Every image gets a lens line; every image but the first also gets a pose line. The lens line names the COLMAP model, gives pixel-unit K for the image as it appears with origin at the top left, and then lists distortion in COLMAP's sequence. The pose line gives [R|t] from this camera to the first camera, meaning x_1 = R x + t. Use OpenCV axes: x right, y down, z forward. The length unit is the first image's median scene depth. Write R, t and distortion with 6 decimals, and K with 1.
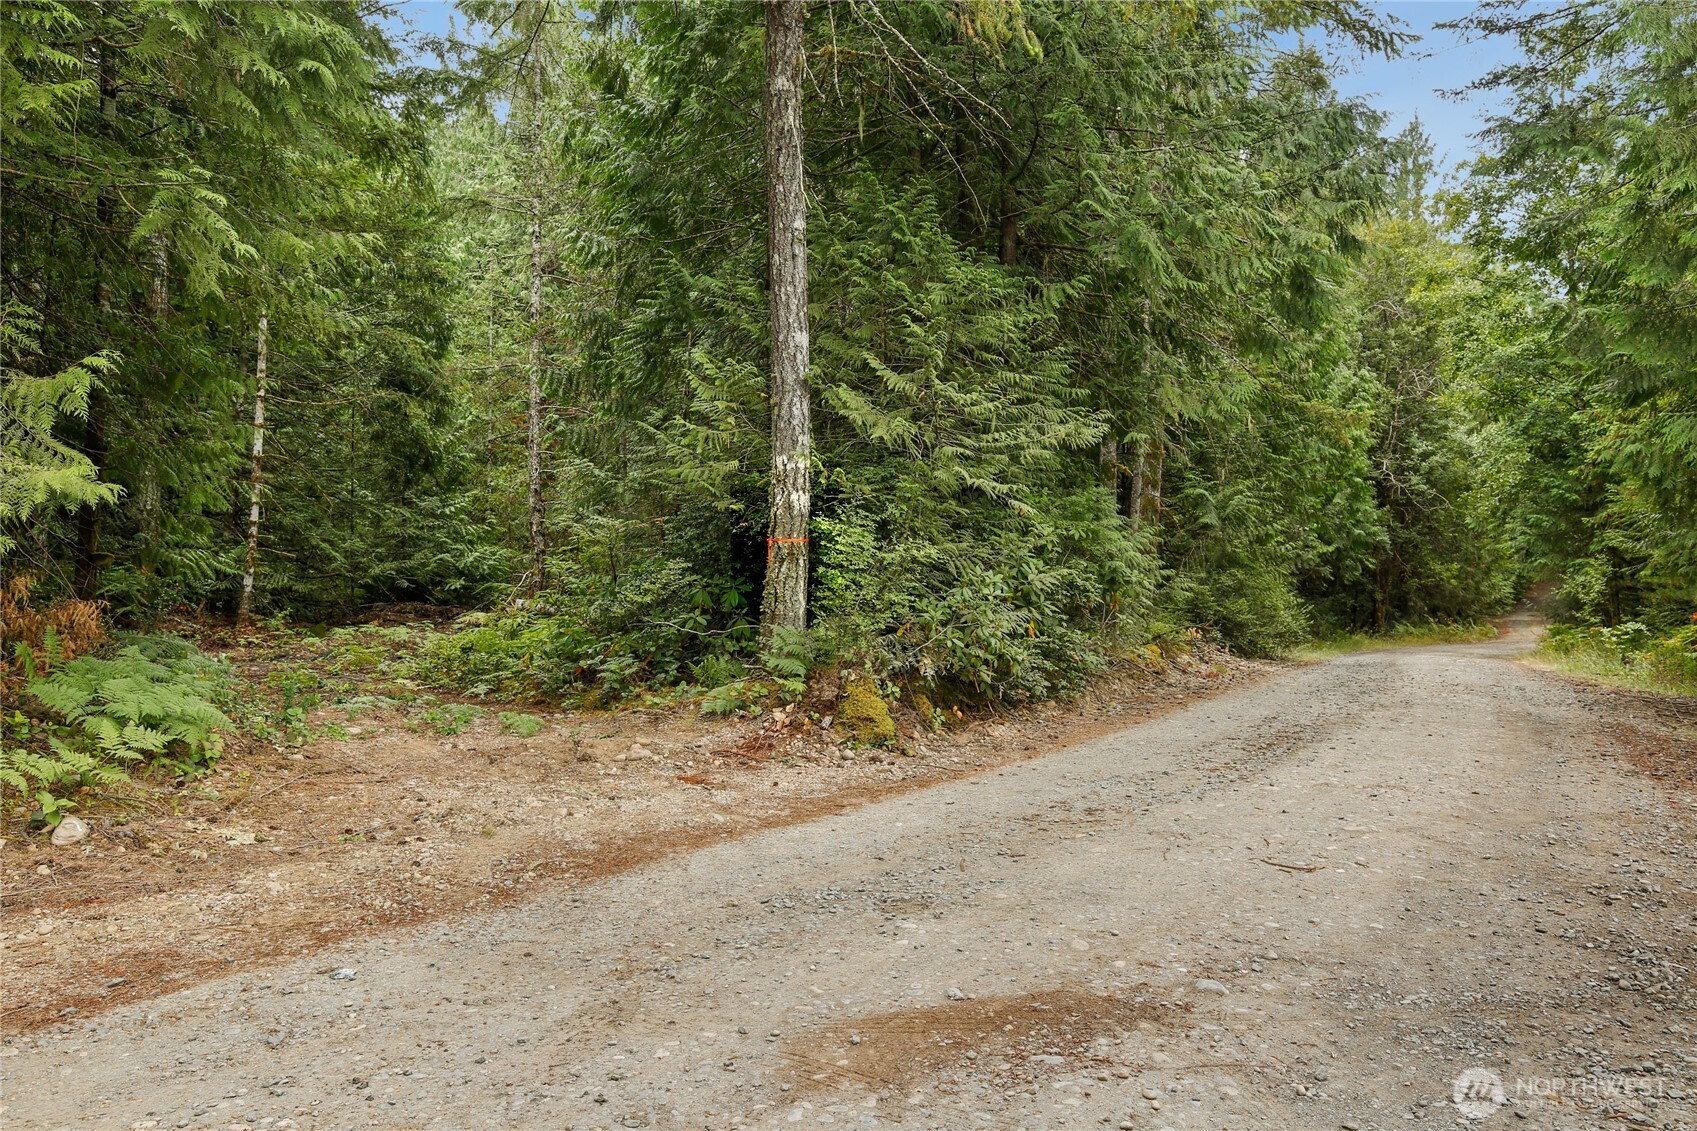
lens RADIAL K [[1372.6, 0, 848.5], [0, 1372.6, 565.5], [0, 0, 1]] dist [-0.000205, -0.000822]
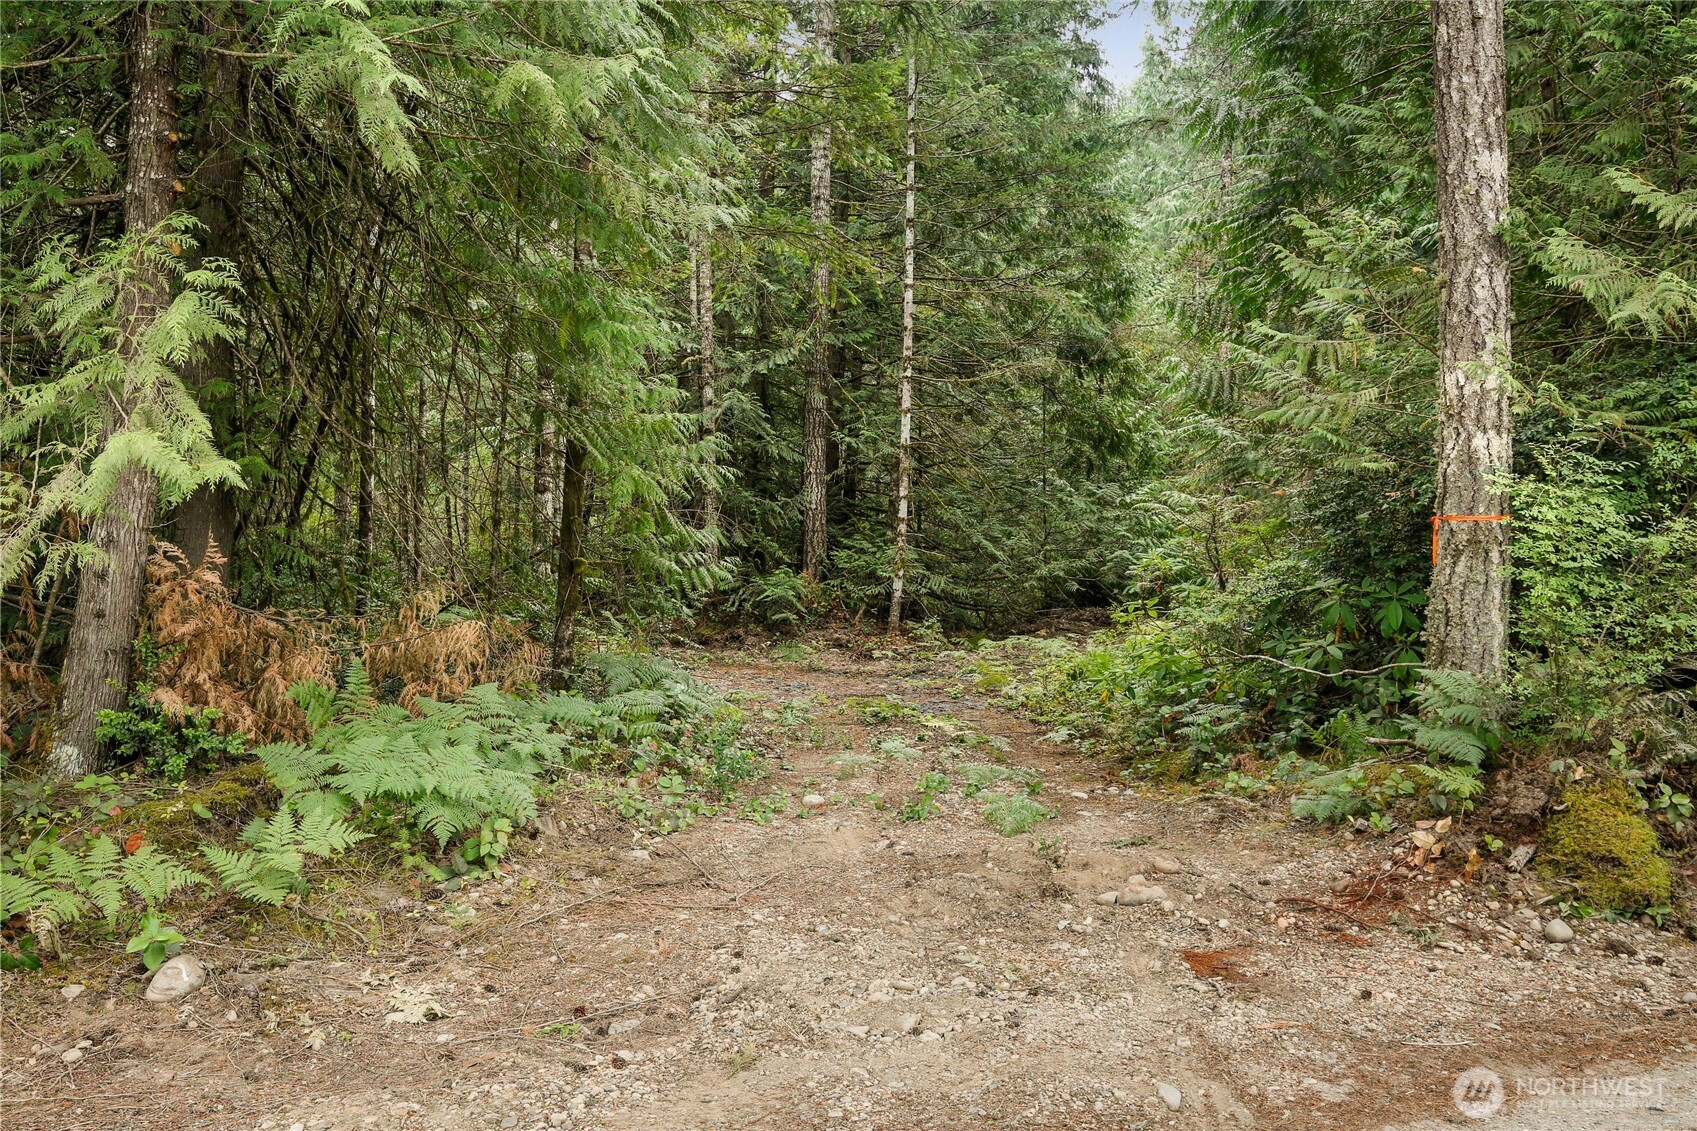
lens RADIAL K [[1443.6, 0, 848.5], [0, 1443.6, 565.5], [0, 0, 1]] dist [0.023208, 0.007988]
pose [[0.851345, -0.012893, -0.524447, 0.053112], [0.014596, 0.999893, -0.000888, -0.001847], [0.524402, -0.006899, 0.851443, 0.347001]]
